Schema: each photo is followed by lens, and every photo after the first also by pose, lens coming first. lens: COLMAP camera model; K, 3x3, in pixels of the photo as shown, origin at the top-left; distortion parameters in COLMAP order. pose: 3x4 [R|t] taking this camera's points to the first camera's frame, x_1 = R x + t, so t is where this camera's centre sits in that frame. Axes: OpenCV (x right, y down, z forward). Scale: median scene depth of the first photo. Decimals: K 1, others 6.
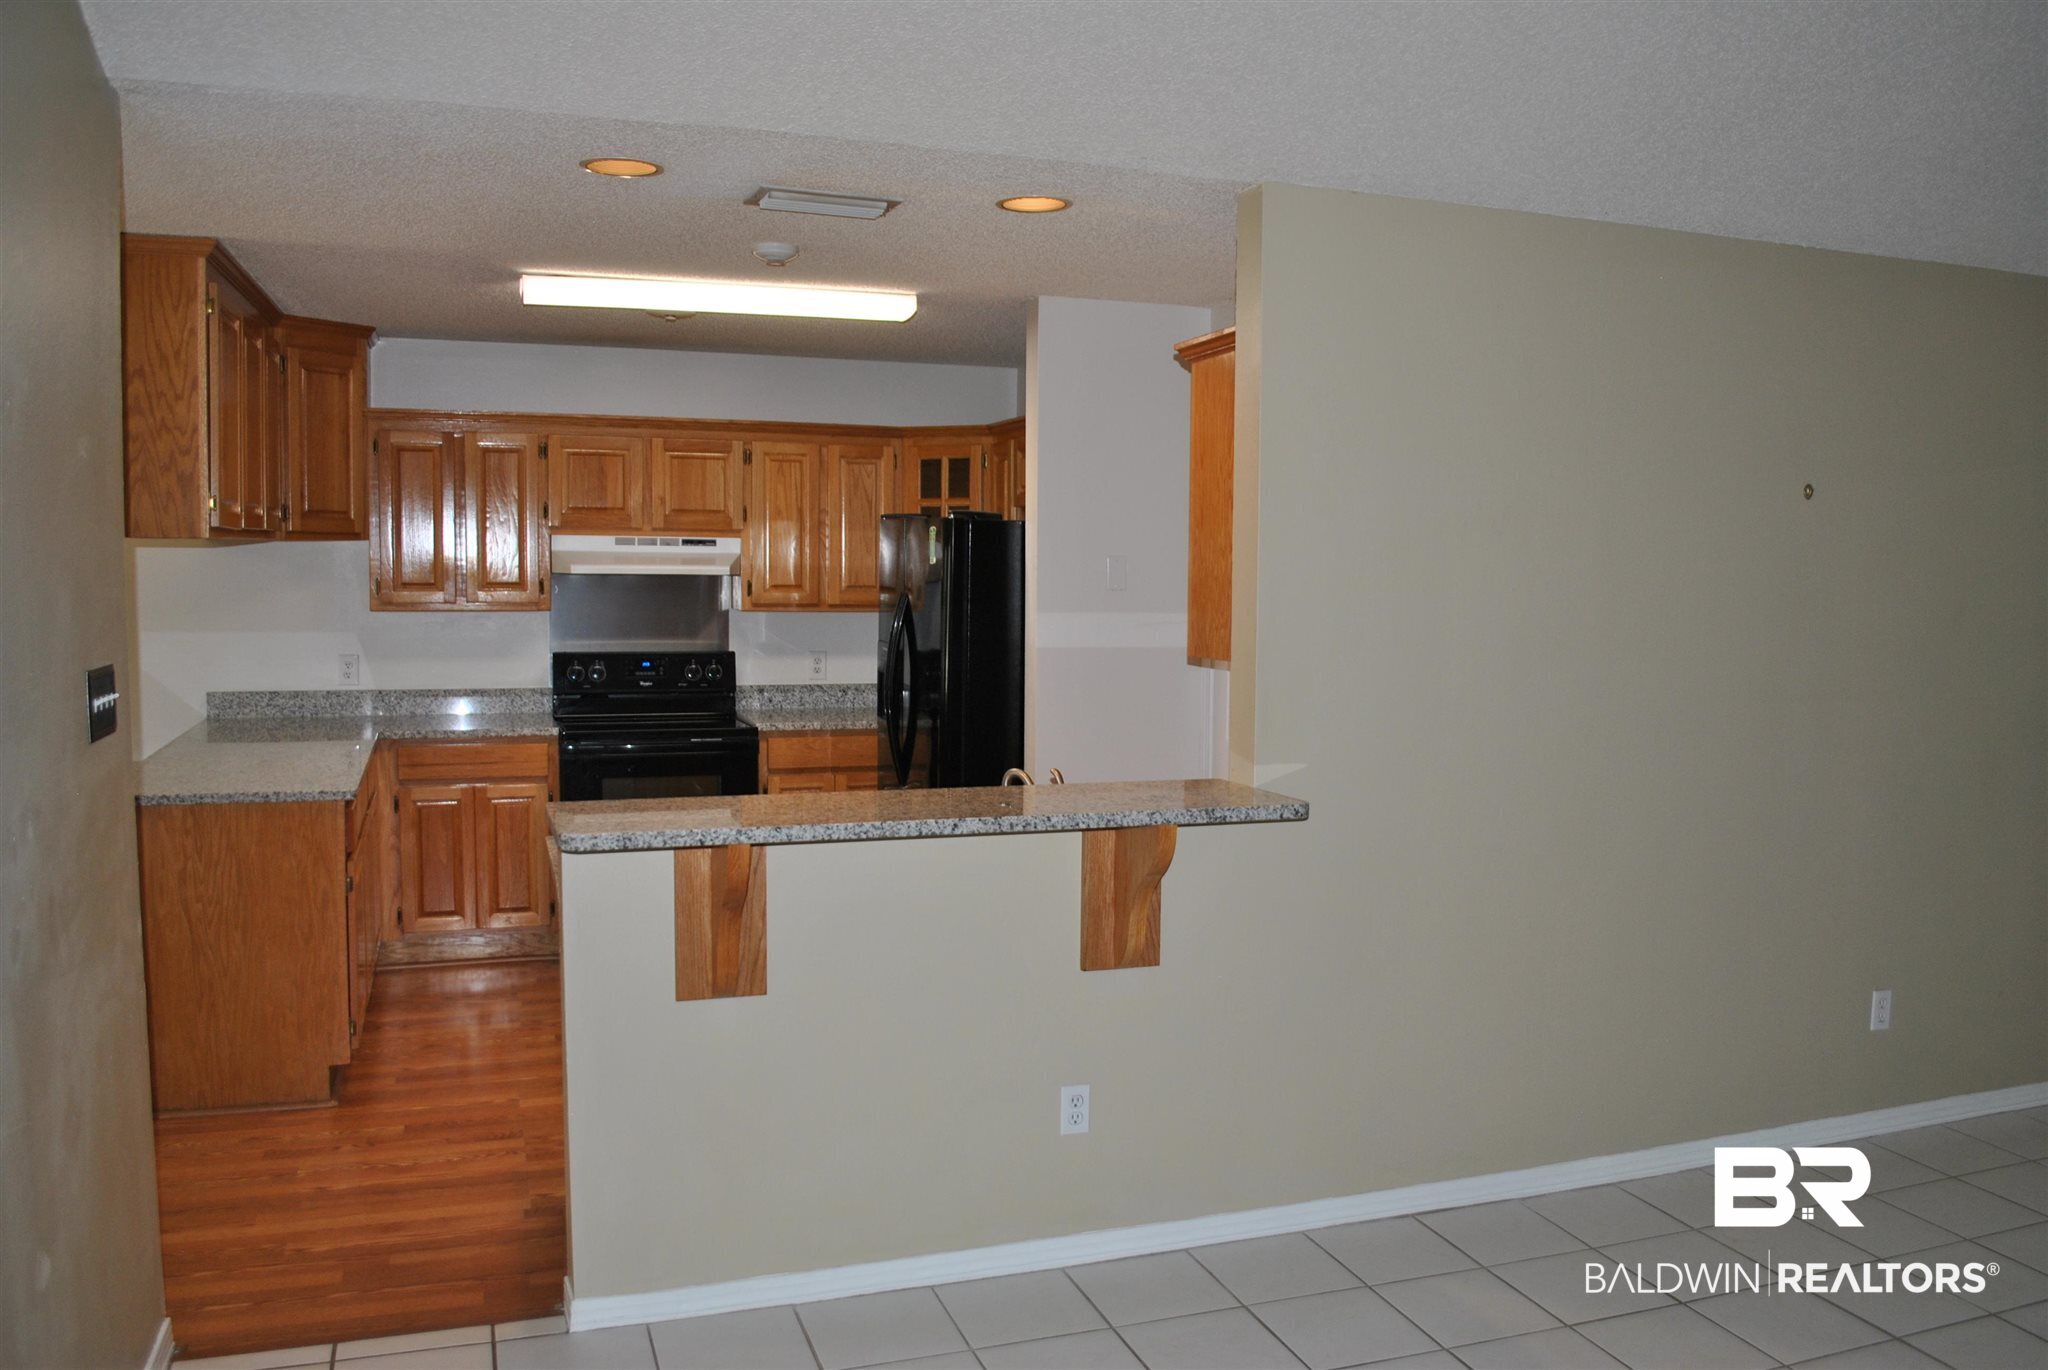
lens RADIAL K [[1630.6, 0, 1028.5], [0, 1630.6, 686.7], [0, 0, 1]] dist [-0.083309, 0.010667]
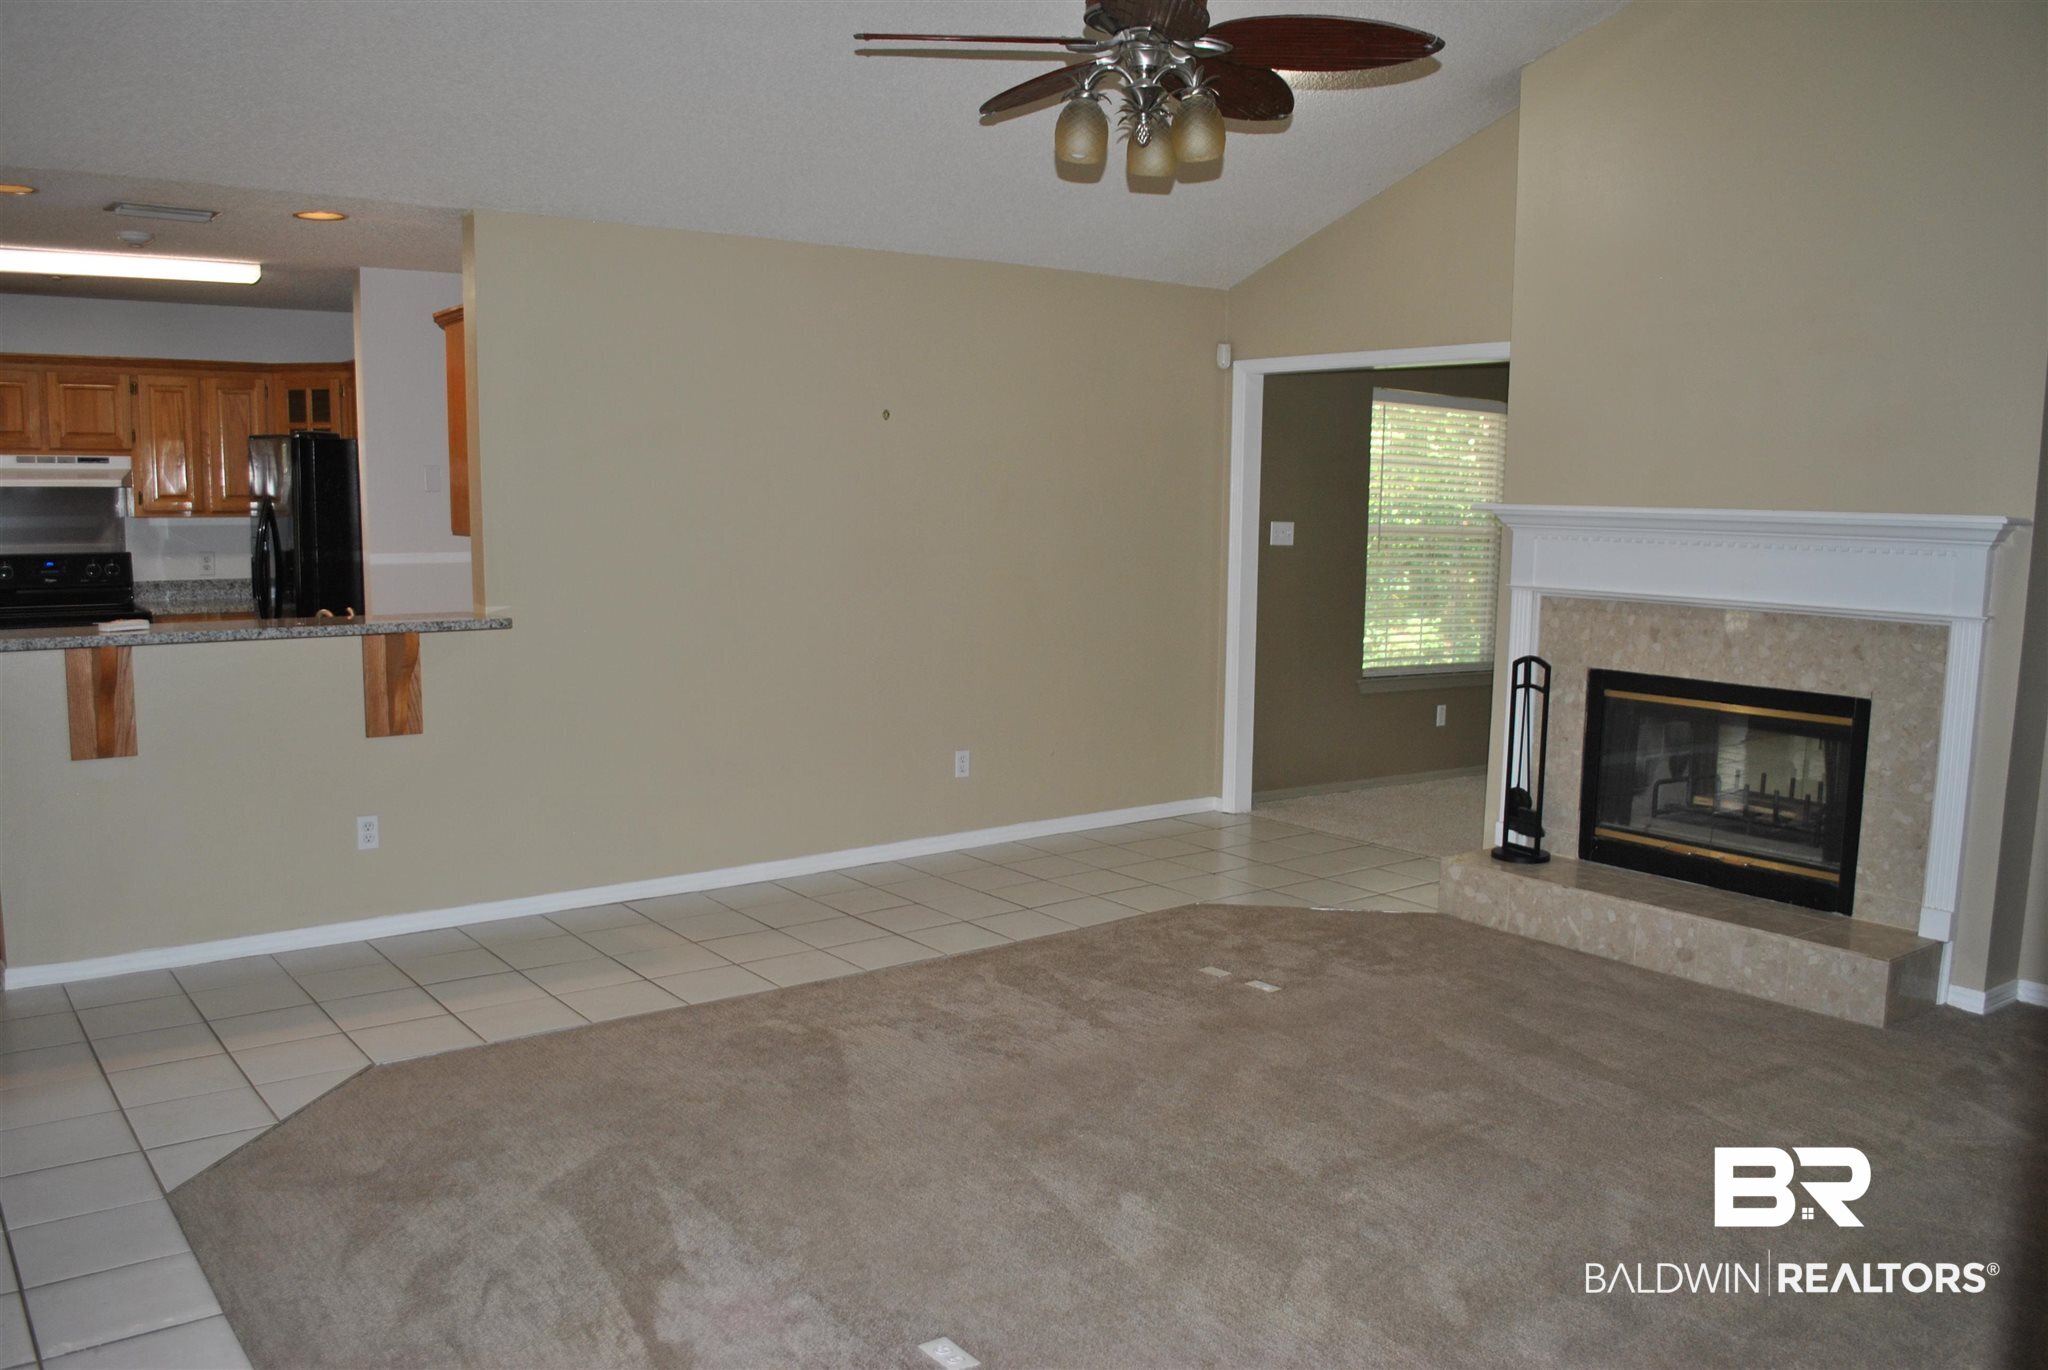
lens RADIAL K [[1630.6, 0, 1017.2], [0, 1630.6, 685.7], [0, 0, 1]] dist [-0.083309, 0.010667]
pose [[0.952462, -0.040661, 0.301931, 0.086584], [0.027432, 0.998474, 0.047927, 0.039842], [-0.303419, -0.037366, 0.952124, -0.323011]]
